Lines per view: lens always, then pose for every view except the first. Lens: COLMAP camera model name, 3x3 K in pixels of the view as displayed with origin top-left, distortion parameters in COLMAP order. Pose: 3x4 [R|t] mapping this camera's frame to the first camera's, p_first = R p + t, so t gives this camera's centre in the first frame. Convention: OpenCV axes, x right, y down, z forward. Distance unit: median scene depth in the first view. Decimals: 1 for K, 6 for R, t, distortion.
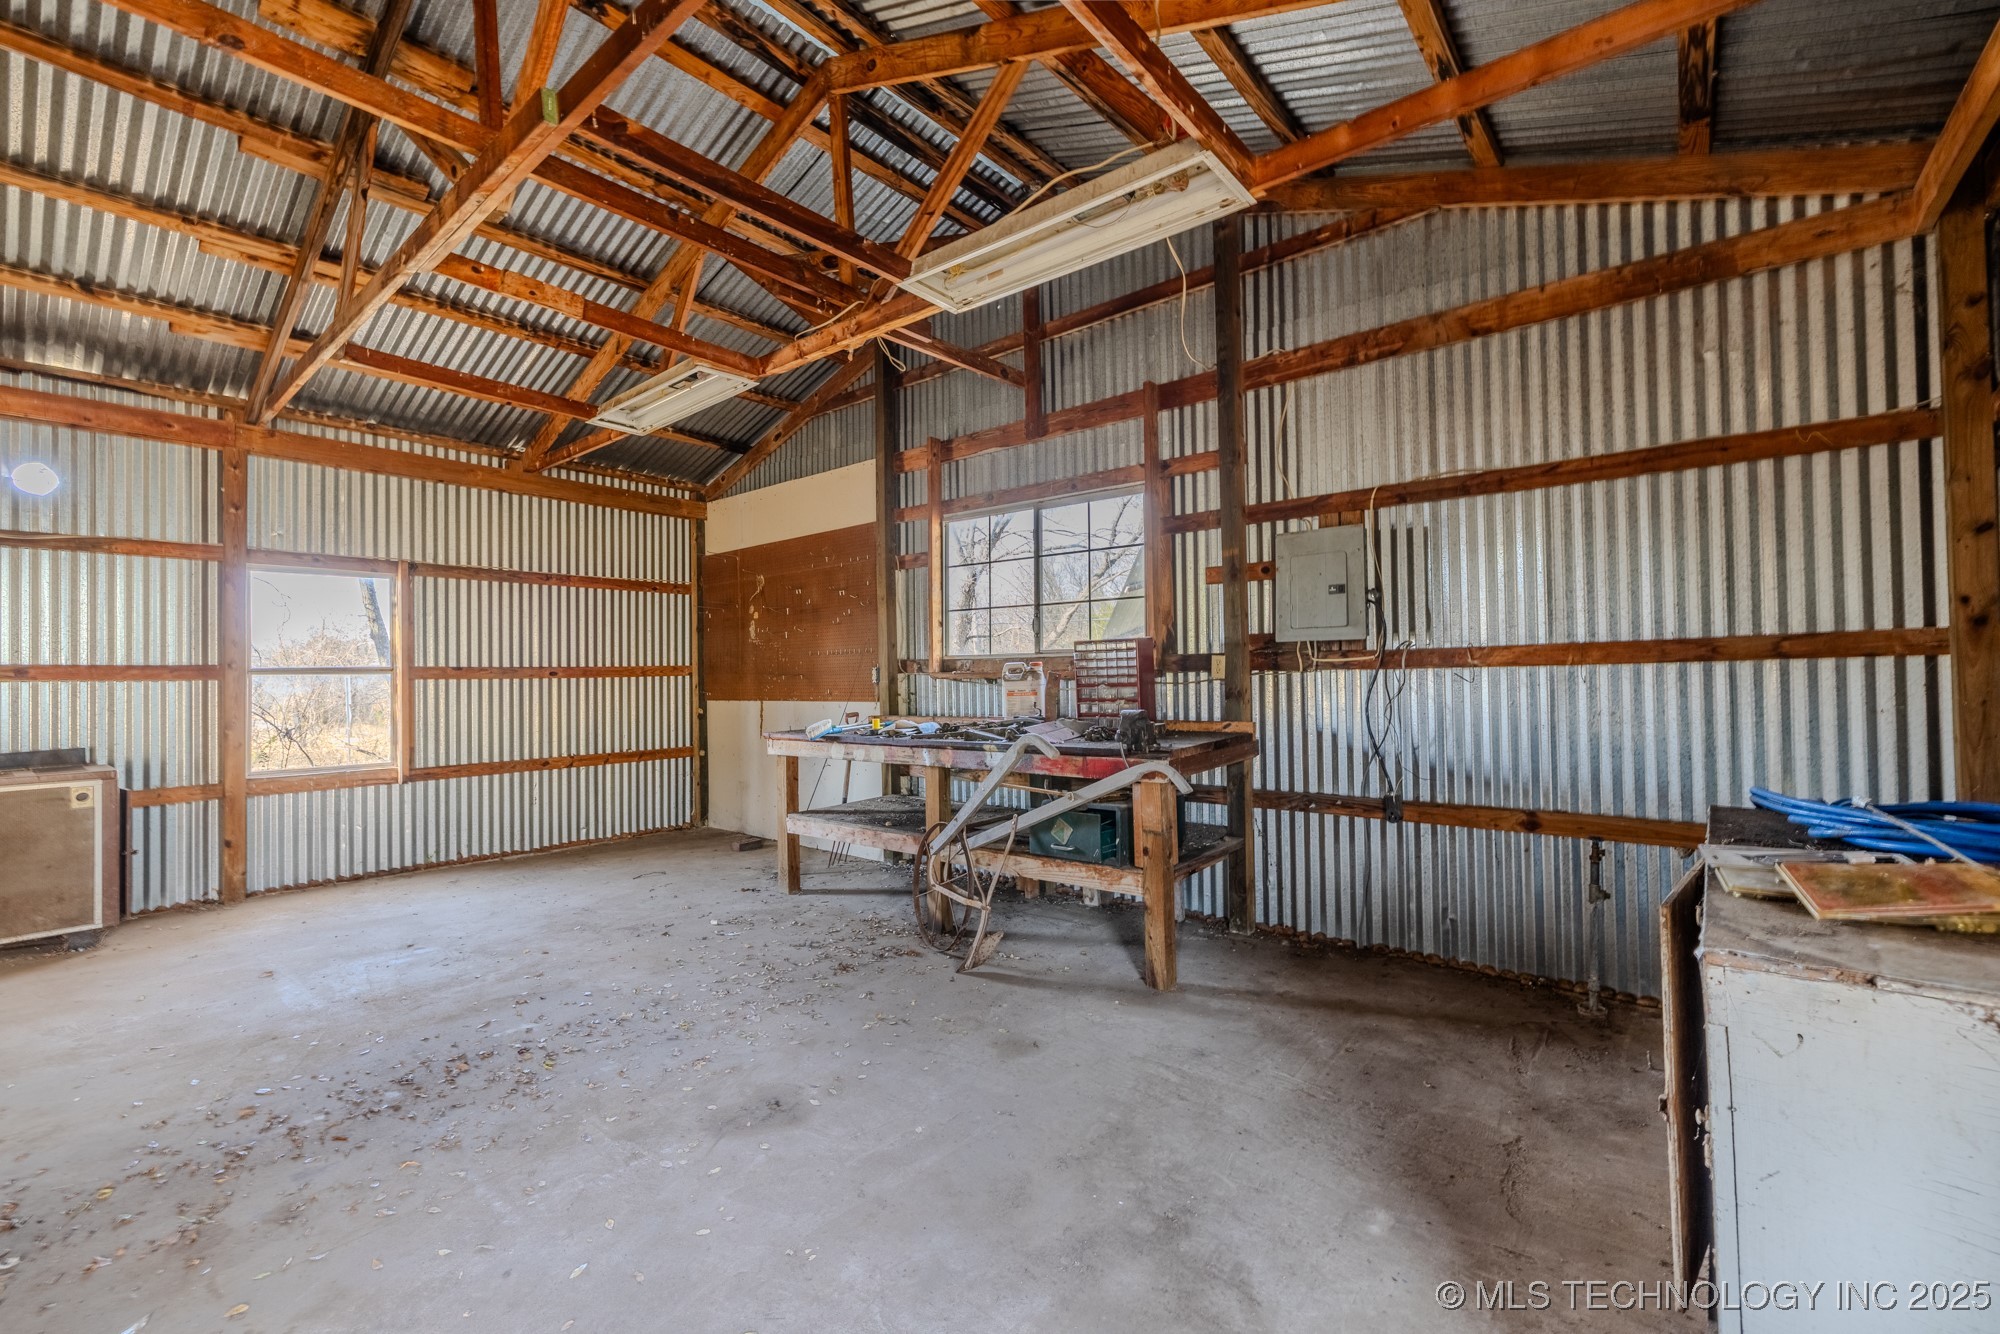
lens RADIAL K [[847.1, 0, 997.8], [0, 847.1, 657.9], [0, 0, 1]] dist [0.000677, 0.000452]
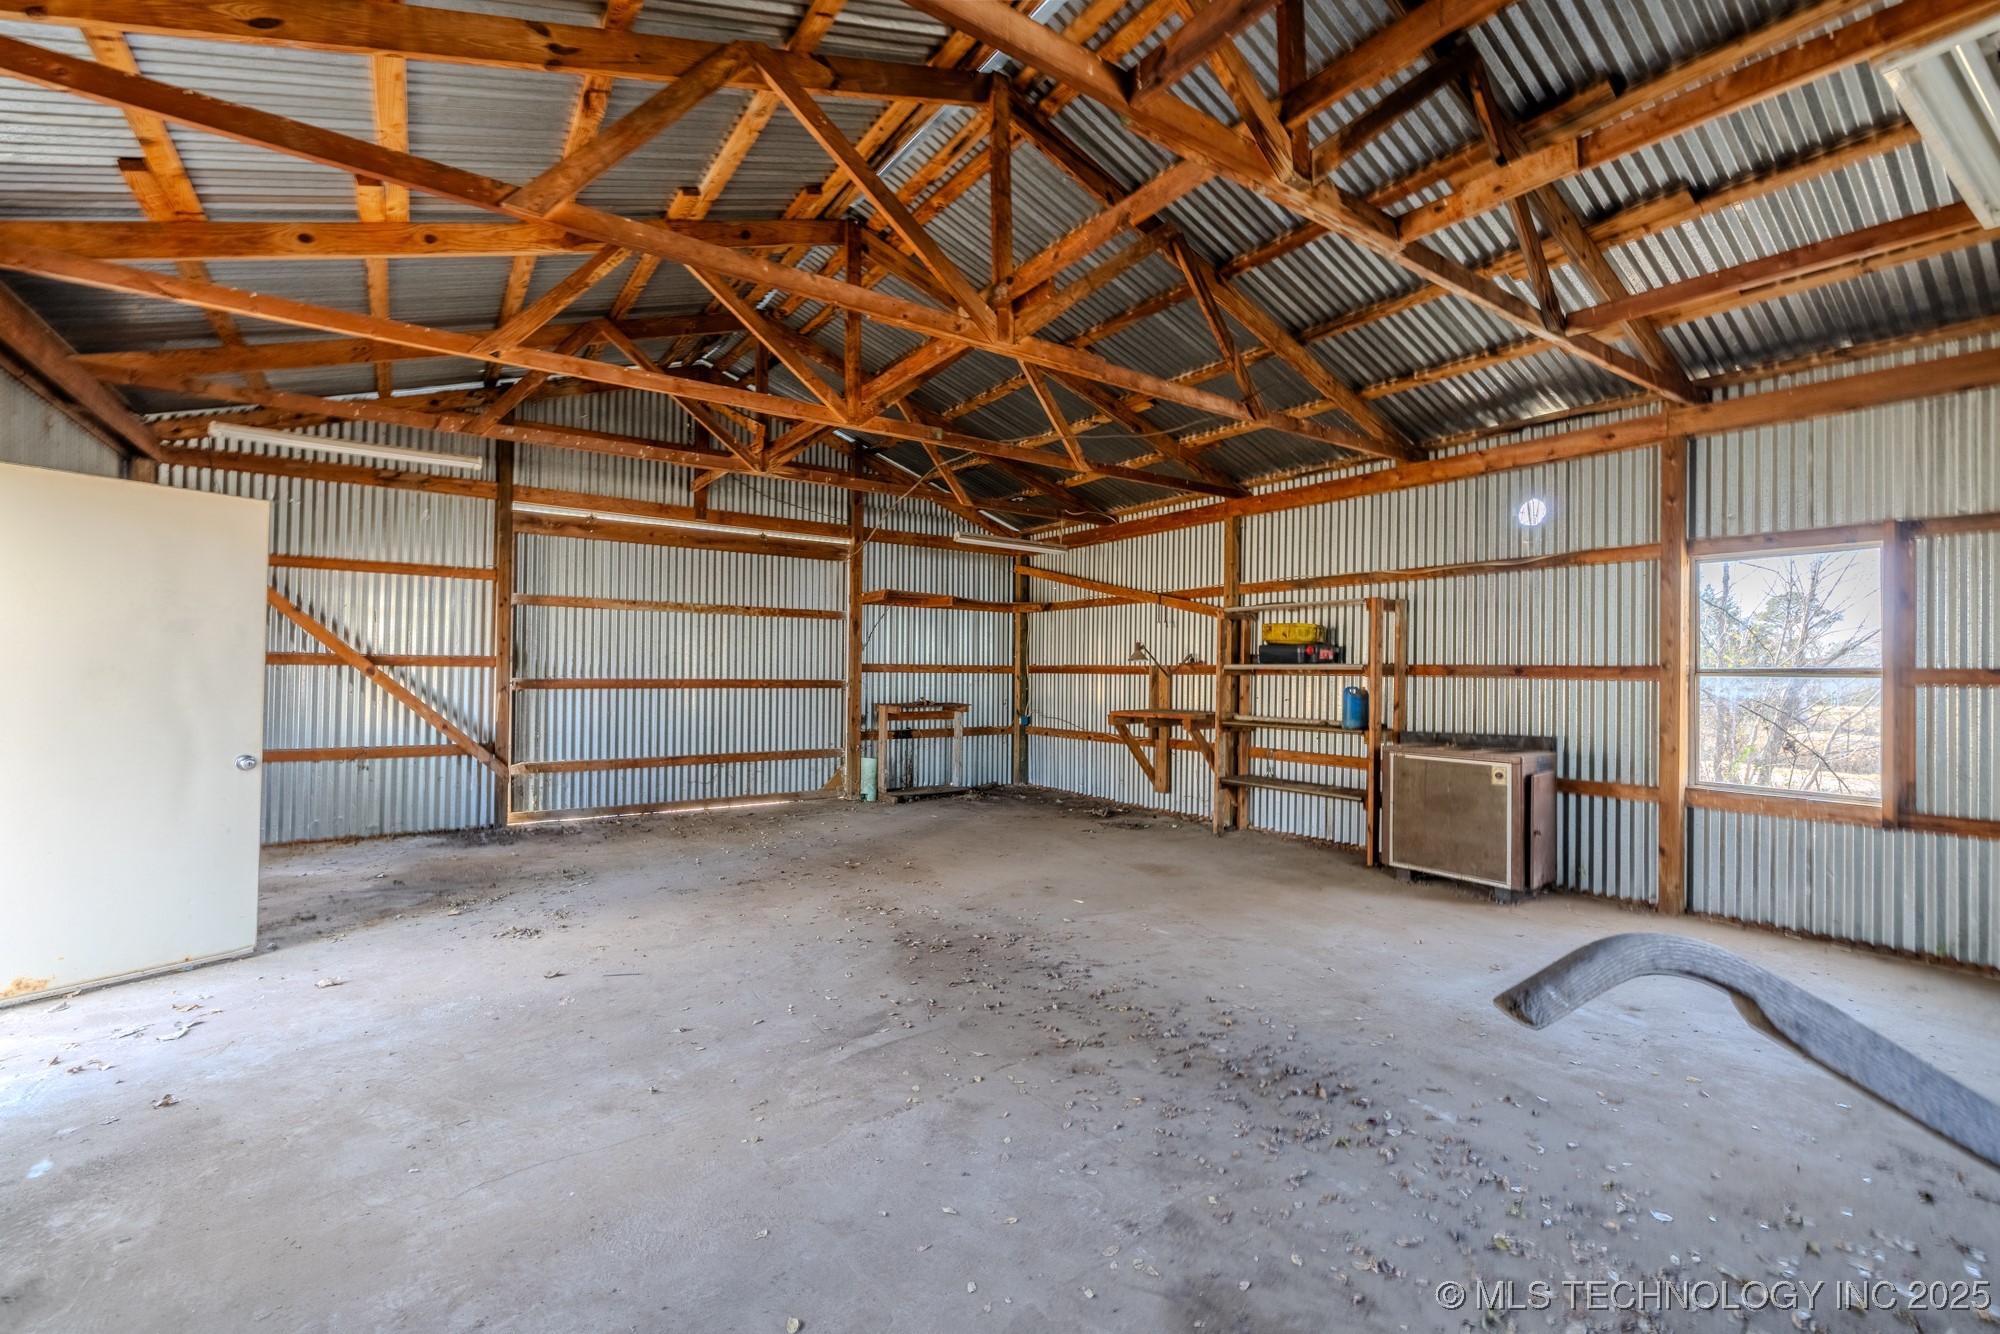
lens RADIAL K [[847.1, 0, 992.4], [0, 847.1, 667.9], [0, 0, 1]] dist [0.000677, 0.000452]
pose [[-0.259133, 0.004629, -0.965831, 0.267232], [0.008896, 0.999958, 0.002406, 0.002207], [0.965801, -0.007968, -0.259163, 0.621468]]
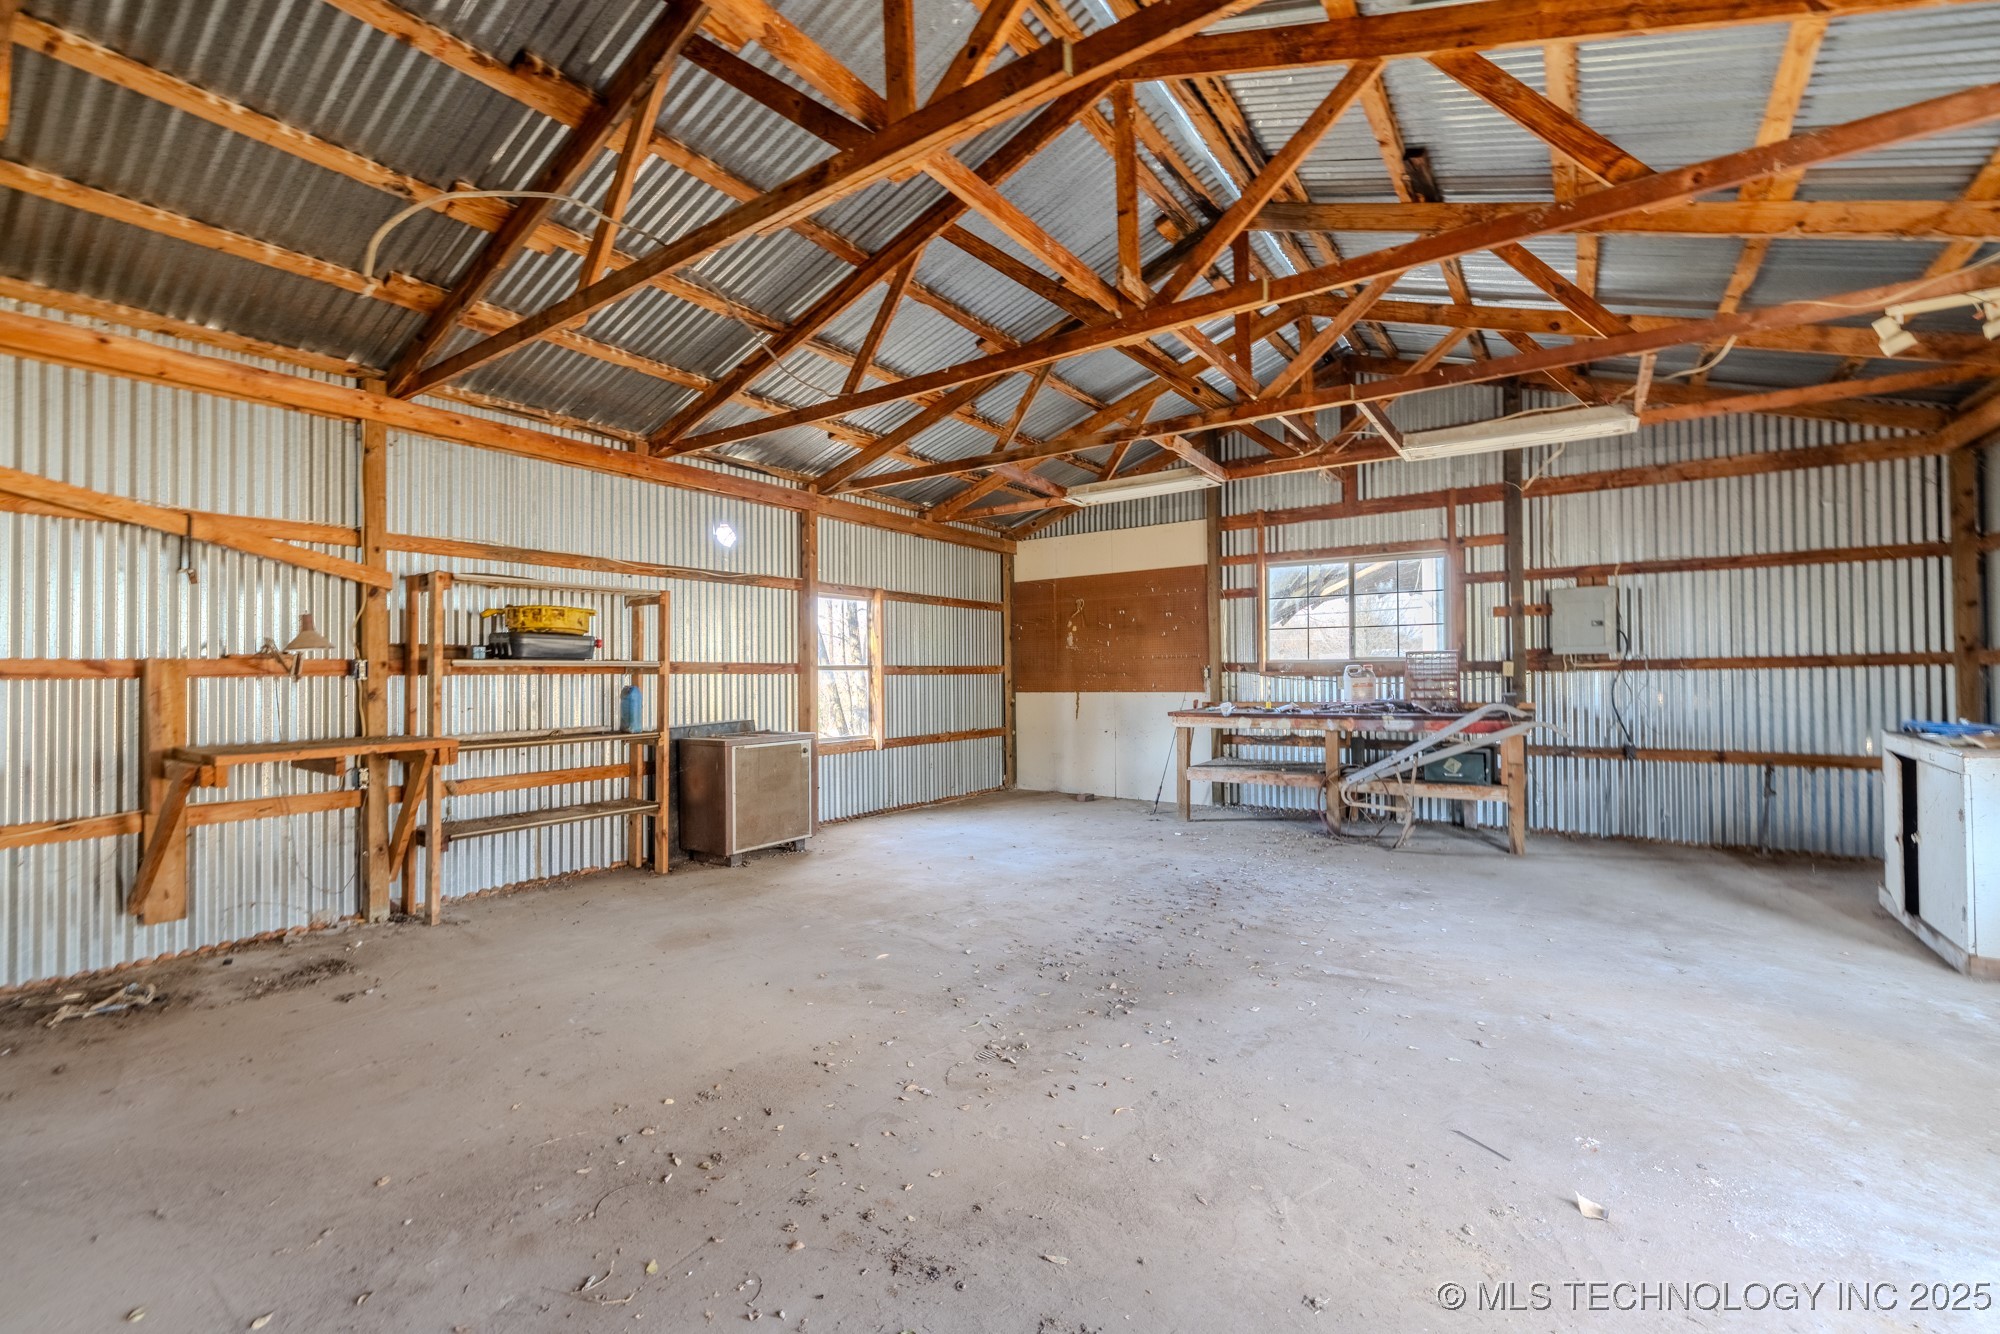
lens RADIAL K [[847.1, 0, 995.4], [0, 847.1, 659.0], [0, 0, 1]] dist [0.000677, 0.000452]
pose [[0.996449, 0.006690, 0.083933, -0.877914], [-0.006683, 0.999978, -0.000358, -0.001294], [-0.083934, -0.000205, 0.996471, -0.546695]]
